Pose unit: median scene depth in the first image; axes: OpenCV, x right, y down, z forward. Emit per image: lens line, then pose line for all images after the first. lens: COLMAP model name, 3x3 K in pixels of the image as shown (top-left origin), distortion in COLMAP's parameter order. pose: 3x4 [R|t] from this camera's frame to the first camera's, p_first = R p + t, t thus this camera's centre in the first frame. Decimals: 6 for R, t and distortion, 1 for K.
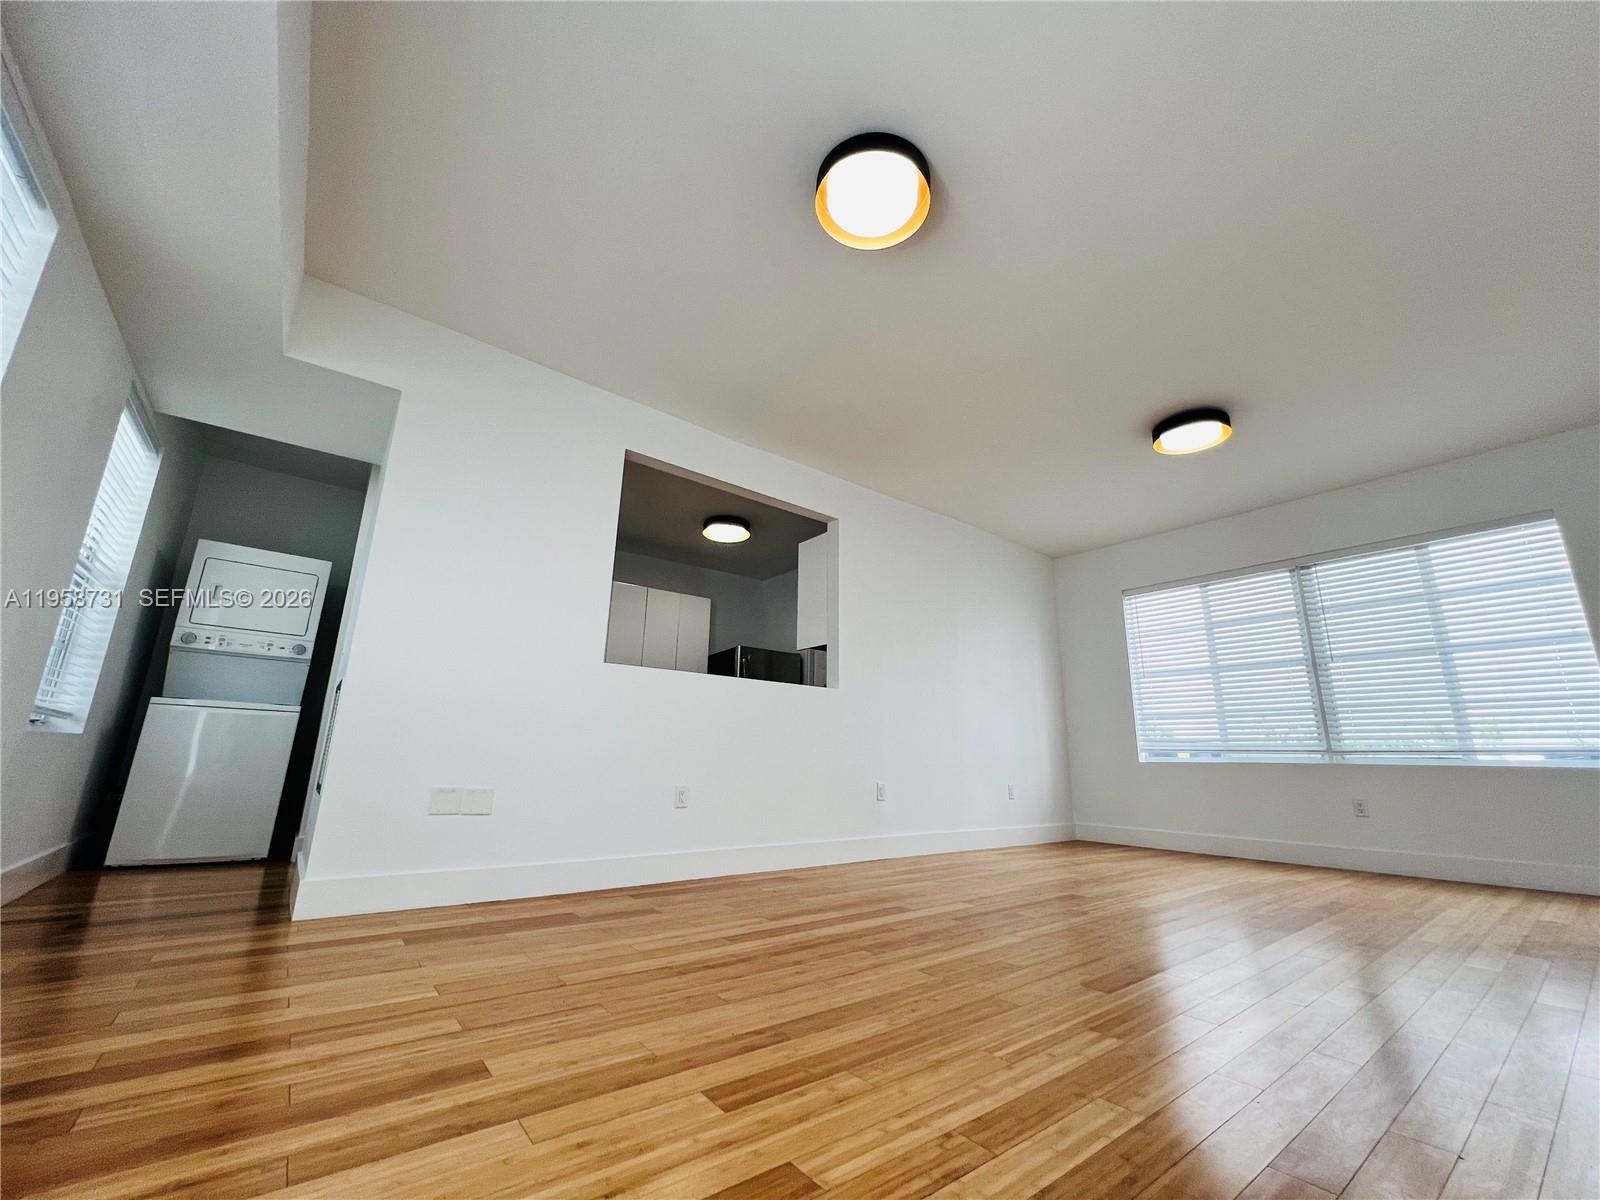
lens RADIAL K [[639.5, 0, 797.8], [0, 639.5, 597.9], [0, 0, 1]] dist [-0.001679, 0.000404]
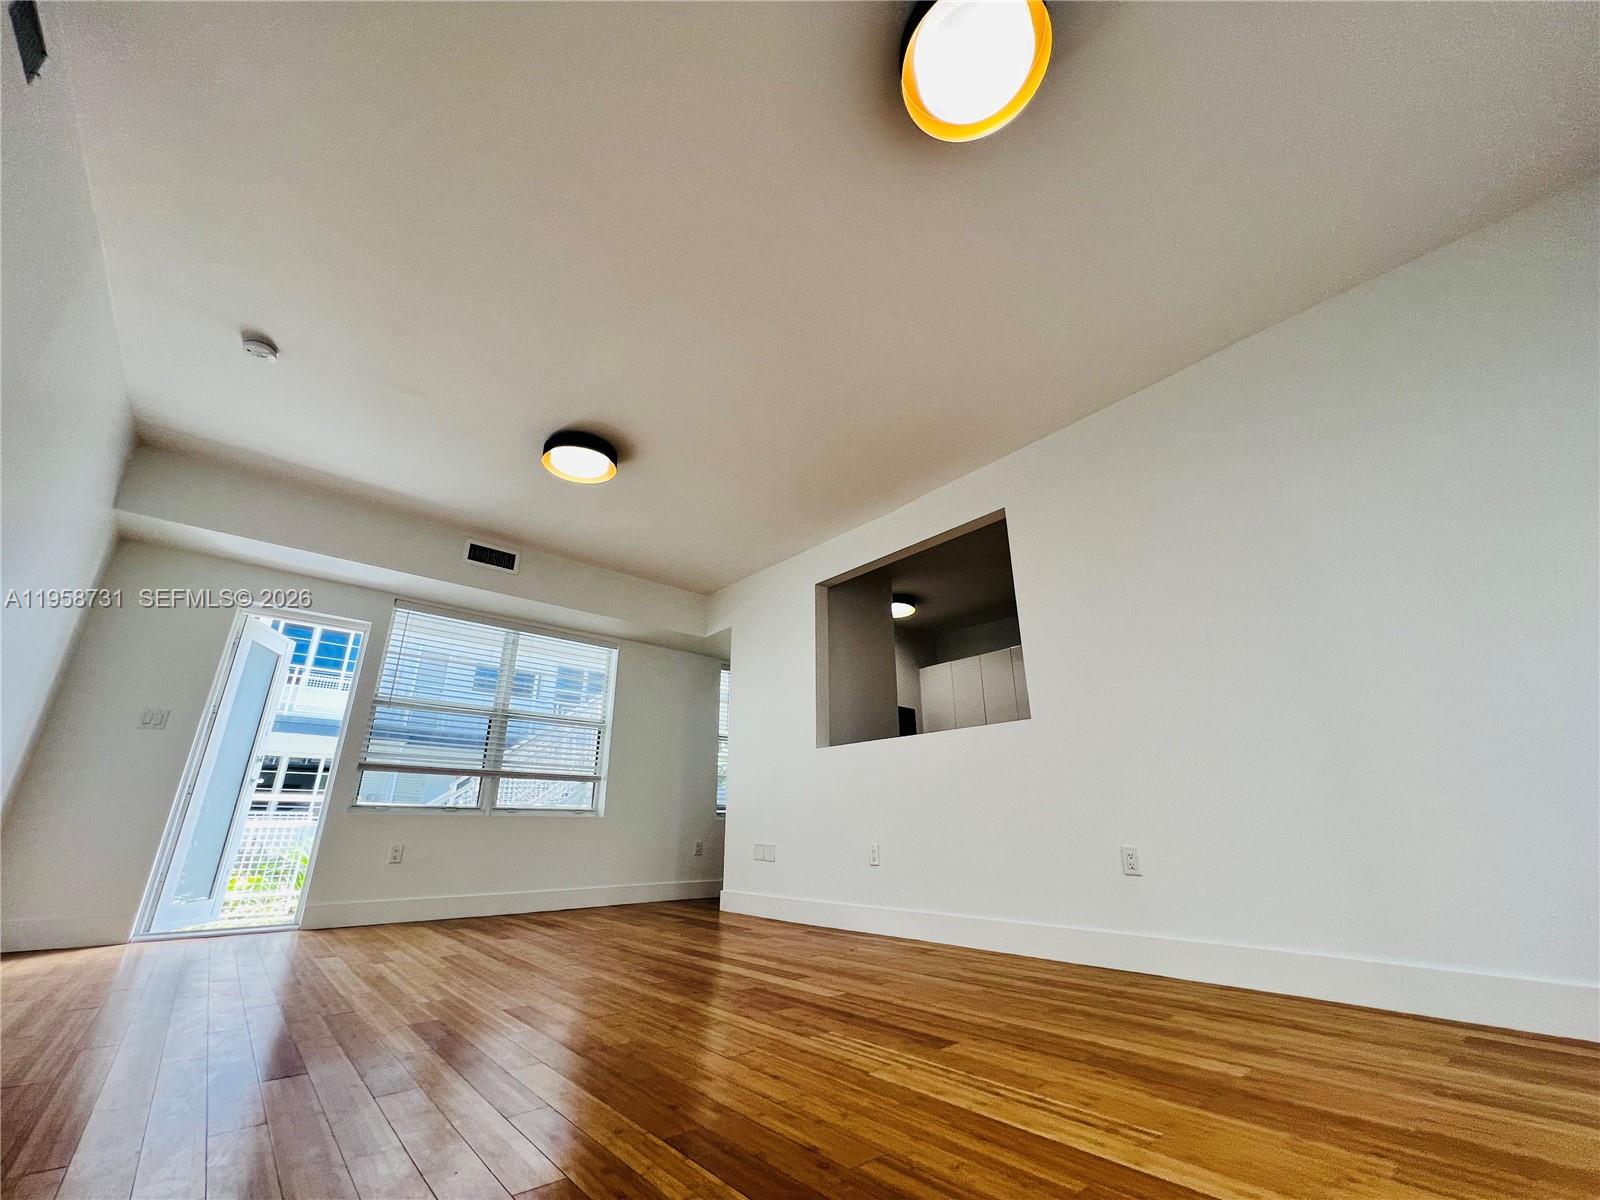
lens RADIAL K [[634.8, 0, 781.8], [0, 634.8, 602.6], [0, 0, 1]] dist [-0.000689, 0.000083]
pose [[0.038487, -0.360806, -0.931846, 1.911839], [0.249008, 0.906582, -0.340740, 0.473815], [0.967736, -0.218924, 0.124735, 1.540109]]
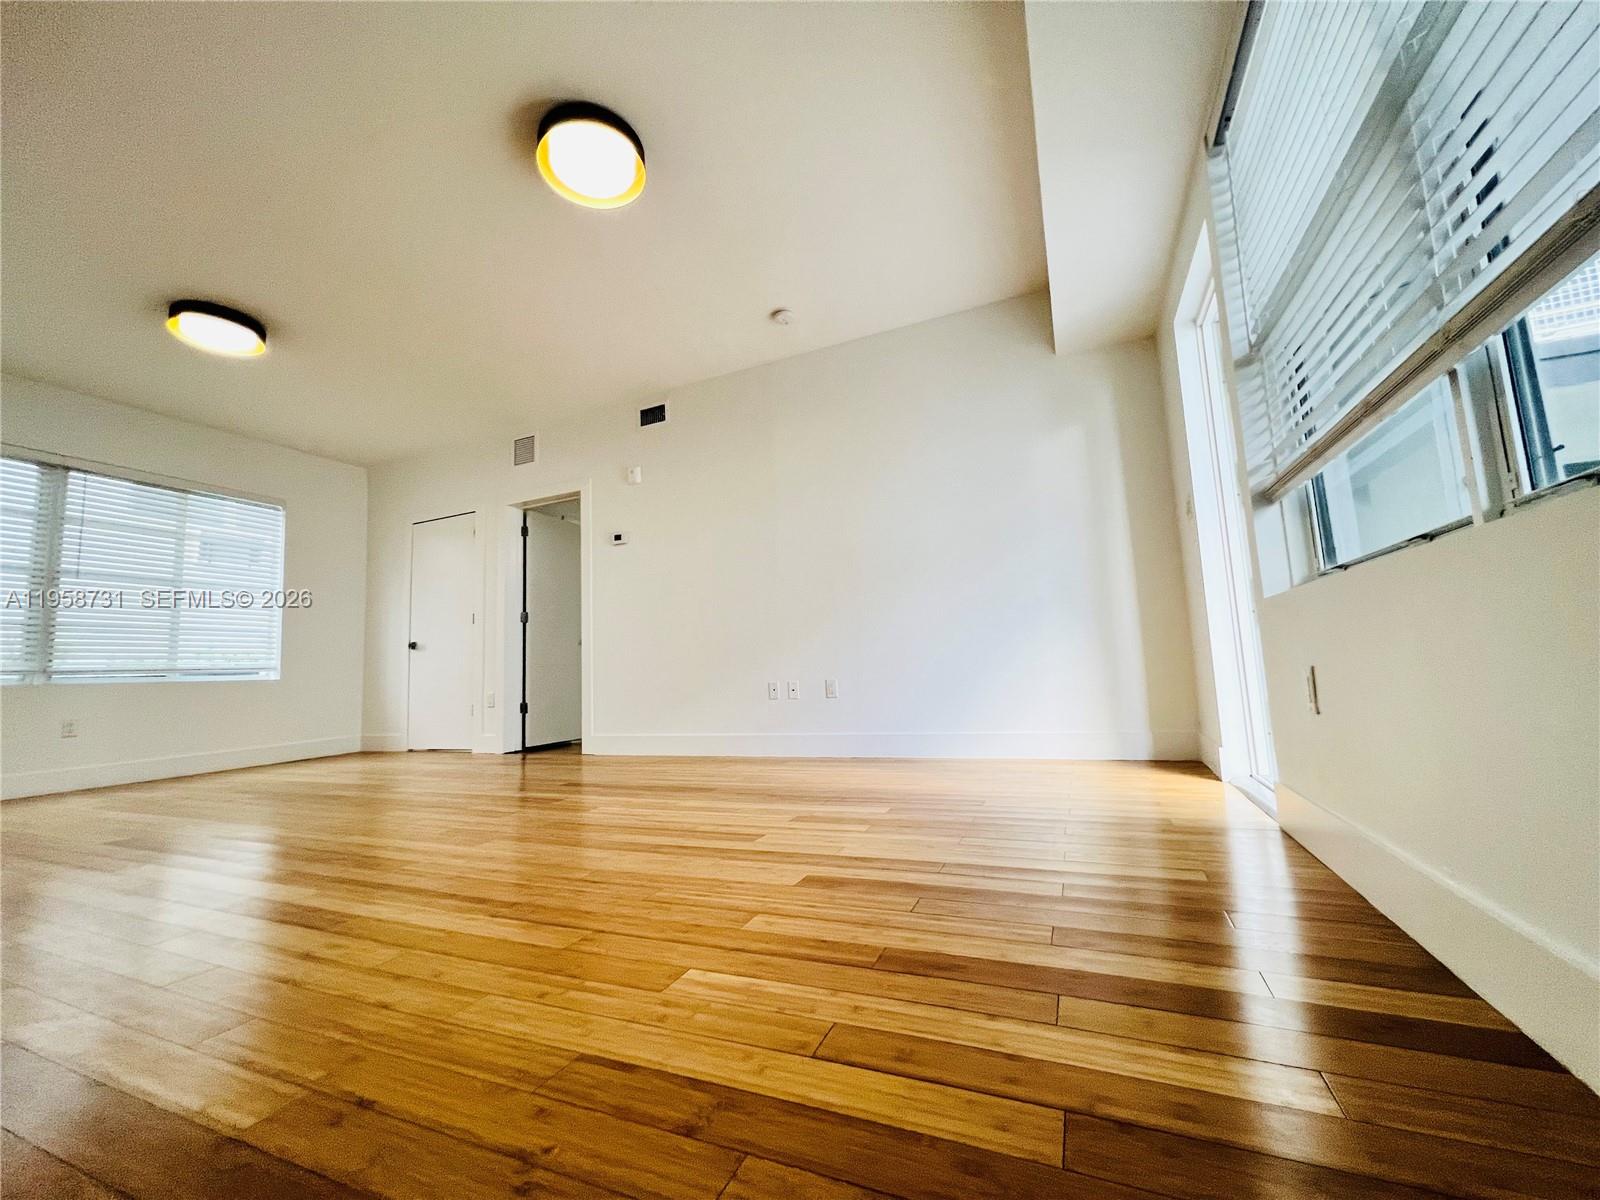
lens RADIAL K [[639.5, 0, 797.8], [0, 639.5, 597.9], [0, 0, 1]] dist [-0.001679, 0.000404]
pose [[-0.473109, 0.106677, 0.874522, -1.206815], [-0.183418, 0.958965, -0.216205, 0.349590], [-0.861700, -0.262691, -0.434128, 1.247497]]
